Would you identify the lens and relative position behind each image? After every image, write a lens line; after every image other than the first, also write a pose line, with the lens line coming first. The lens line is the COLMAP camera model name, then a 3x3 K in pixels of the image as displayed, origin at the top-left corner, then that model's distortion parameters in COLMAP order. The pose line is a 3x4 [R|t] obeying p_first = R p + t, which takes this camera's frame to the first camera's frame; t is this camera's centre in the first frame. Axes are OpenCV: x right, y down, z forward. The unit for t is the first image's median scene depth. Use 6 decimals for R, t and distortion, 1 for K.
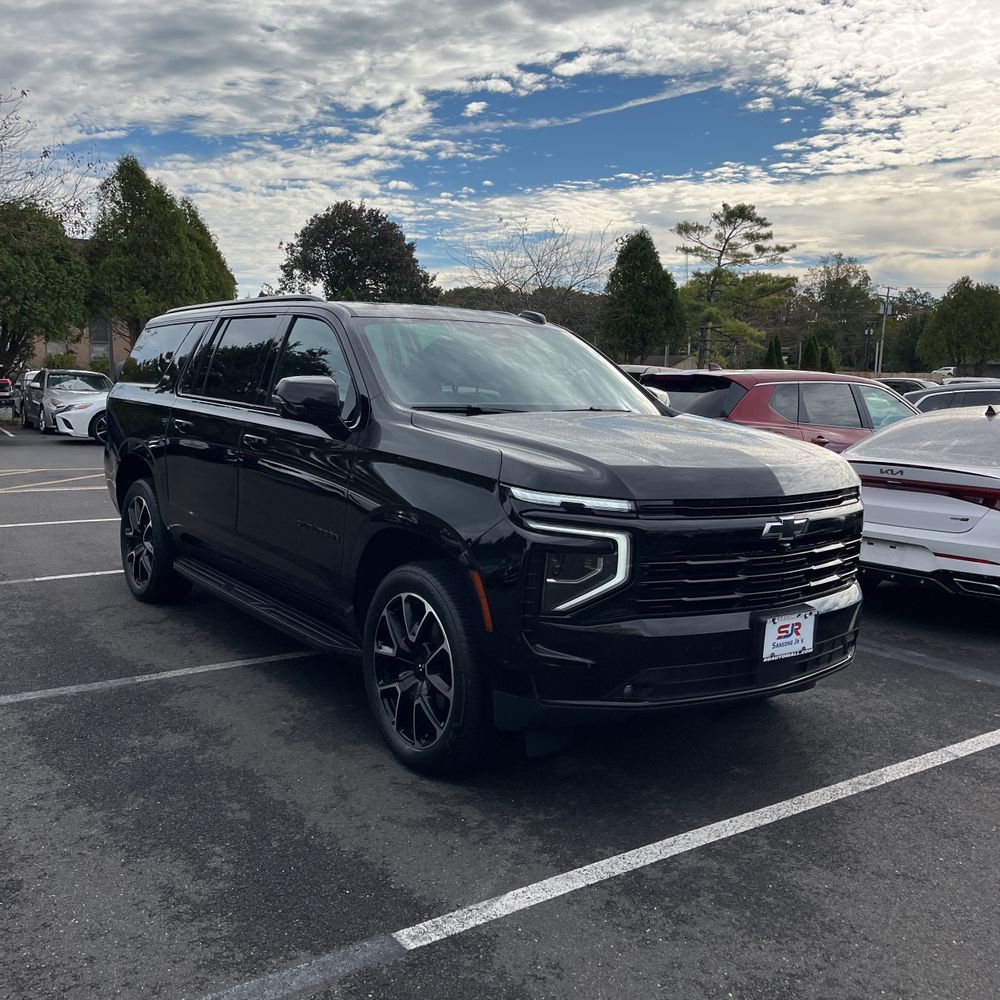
lens RADIAL K [[1003.1, 0, 497.5], [0, 1003.1, 490.7], [0, 0, 1]] dist [0.035002, -0.038357]
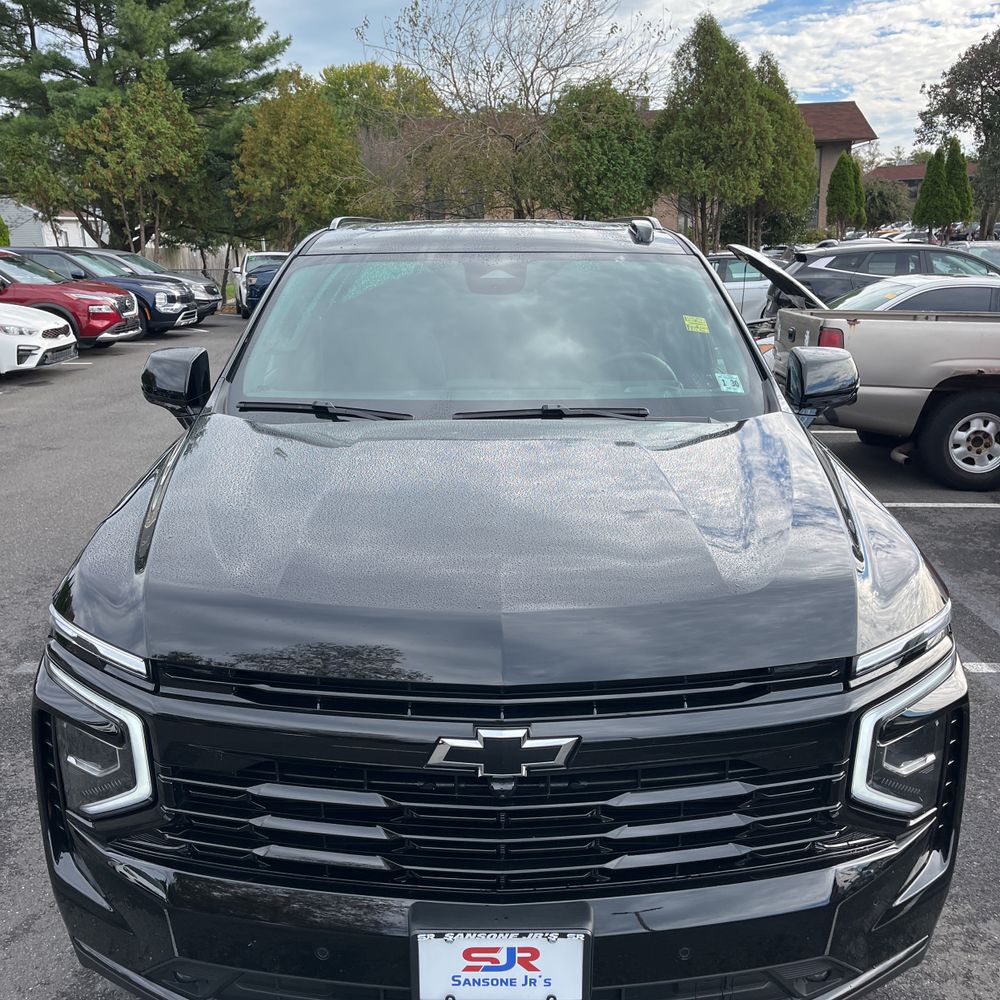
lens RADIAL K [[1003.1, 0, 497.5], [0, 1003.1, 490.7], [0, 0, 1]] dist [0.035002, -0.038357]
pose [[0.804064, 0.111783, -0.583940, 0.485194], [-0.034190, 0.989234, 0.142290, -0.133140], [0.593559, -0.094446, 0.799229, 0.568888]]
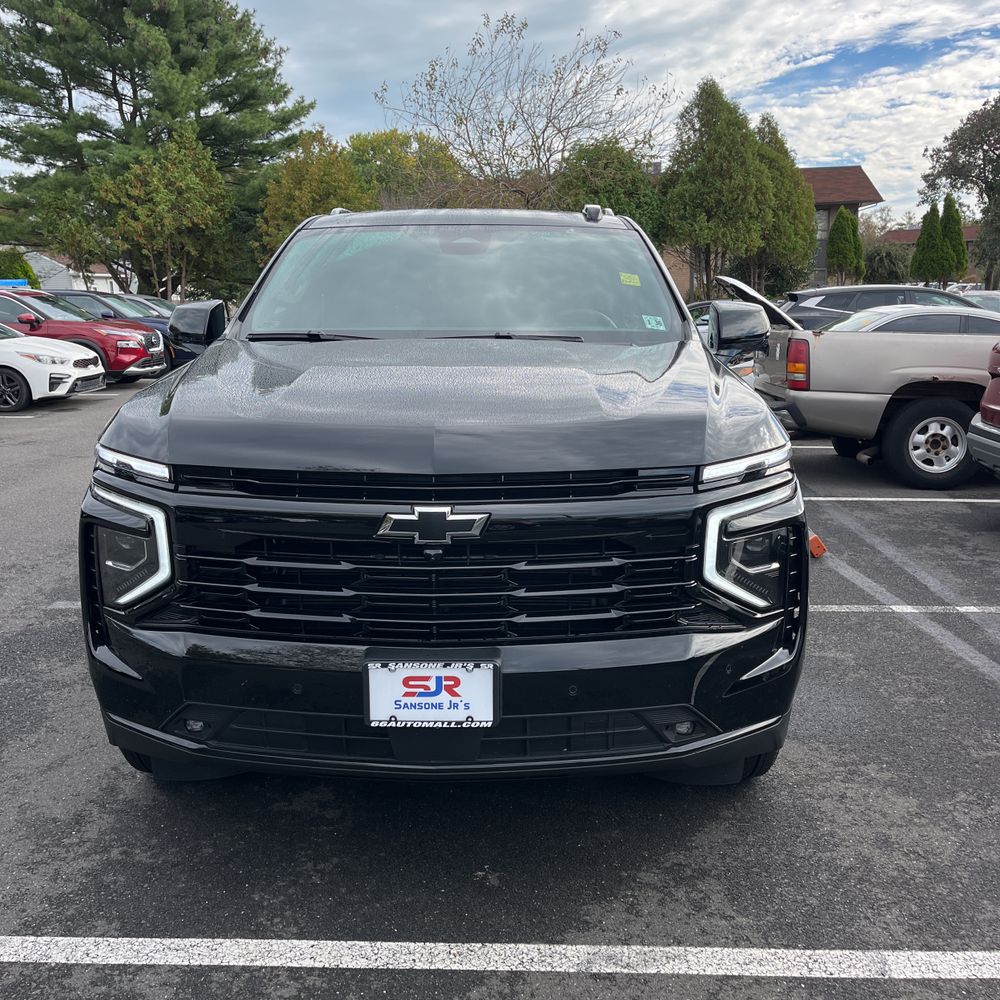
lens RADIAL K [[1005.1, 0, 504.3], [0, 1005.1, 482.6], [0, 0, 1]] dist [0.016242, 0.007497]
pose [[0.796707, 0.076725, -0.599475, 0.620832], [-0.038816, 0.996357, 0.075934, -0.034154], [0.603118, -0.037228, 0.796783, 0.472326]]
